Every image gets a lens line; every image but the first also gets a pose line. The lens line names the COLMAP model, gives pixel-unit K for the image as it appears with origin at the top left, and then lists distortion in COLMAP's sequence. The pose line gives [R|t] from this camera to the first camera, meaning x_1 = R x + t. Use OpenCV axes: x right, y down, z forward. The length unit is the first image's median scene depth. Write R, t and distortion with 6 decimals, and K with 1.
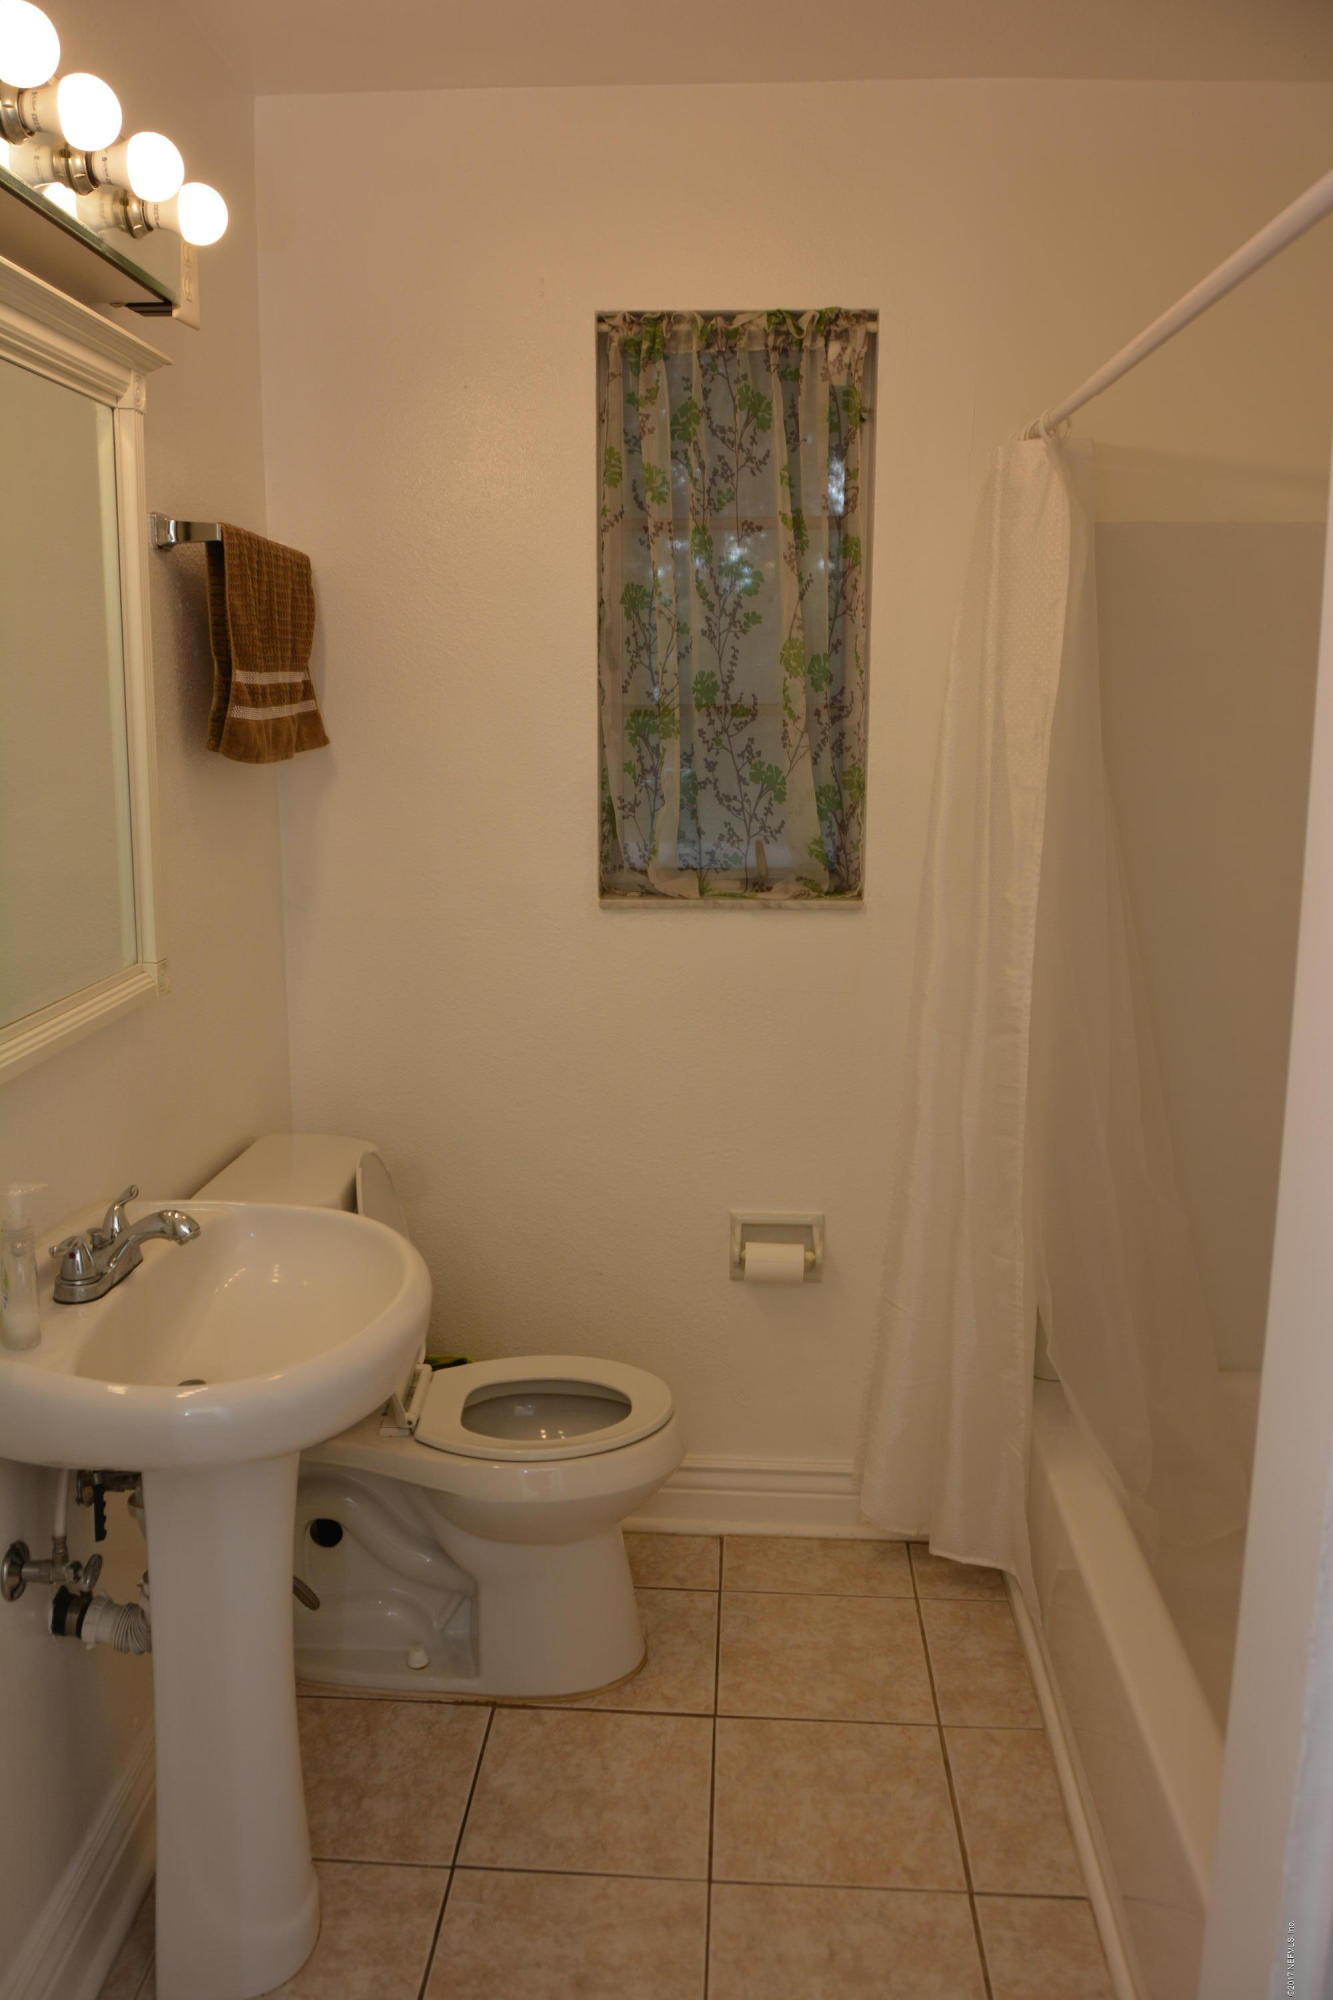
lens RADIAL K [[1552.7, 0, 651.9], [0, 1552.7, 1009.7], [0, 0, 1]] dist [-0.029304, 0.005960]
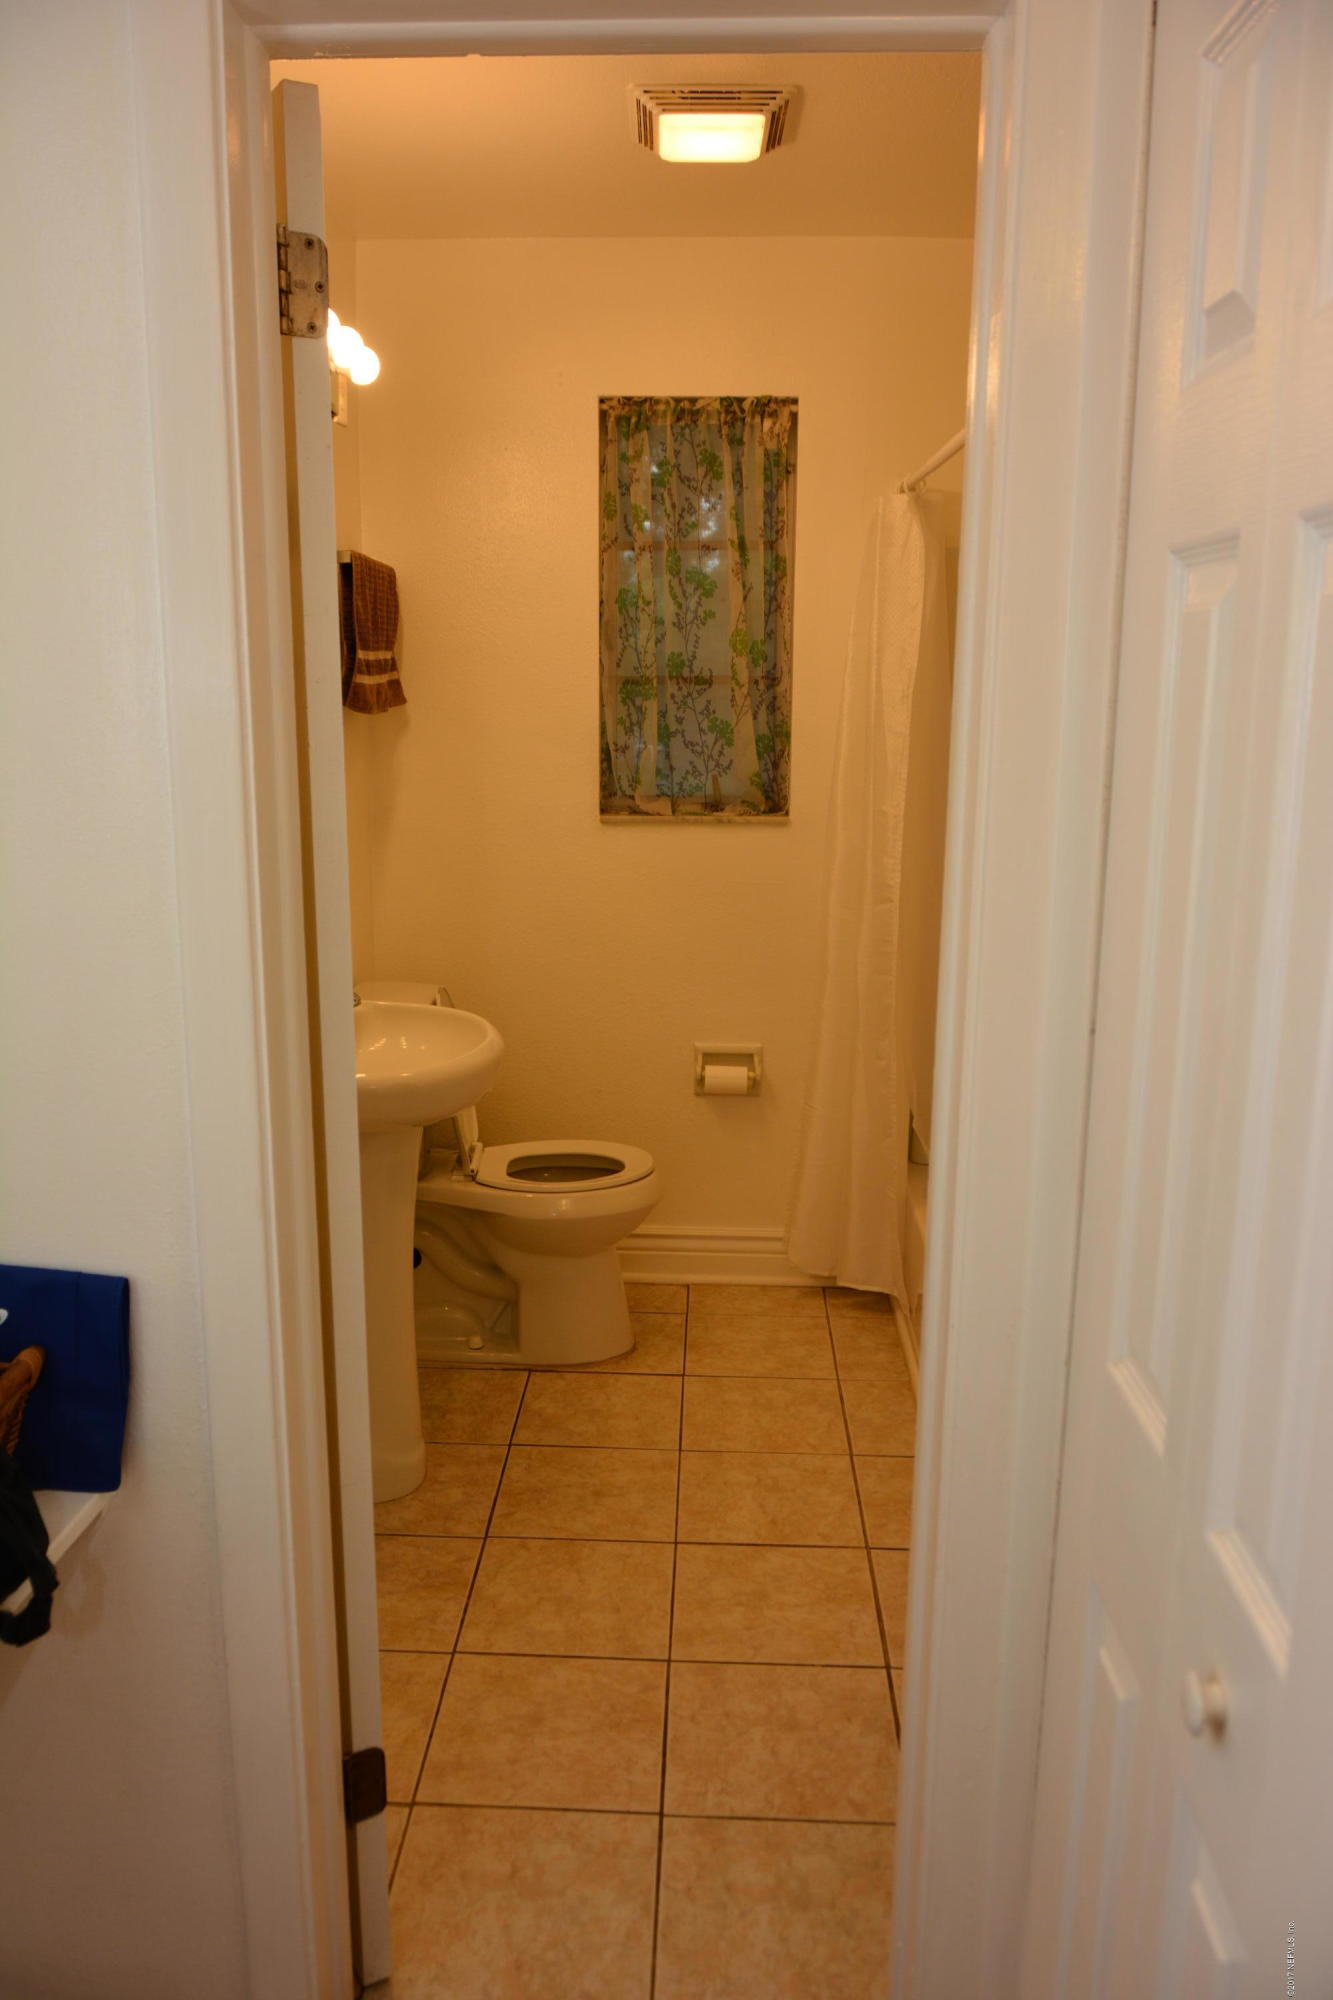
lens RADIAL K [[1552.7, 0, 651.9], [0, 1552.7, 1009.7], [0, 0, 1]] dist [-0.029304, 0.005960]
pose [[0.999779, -0.000780, 0.021030, -0.017501], [0.000533, 0.999931, 0.011739, 0.090171], [-0.021038, -0.011725, 0.999710, -0.411951]]
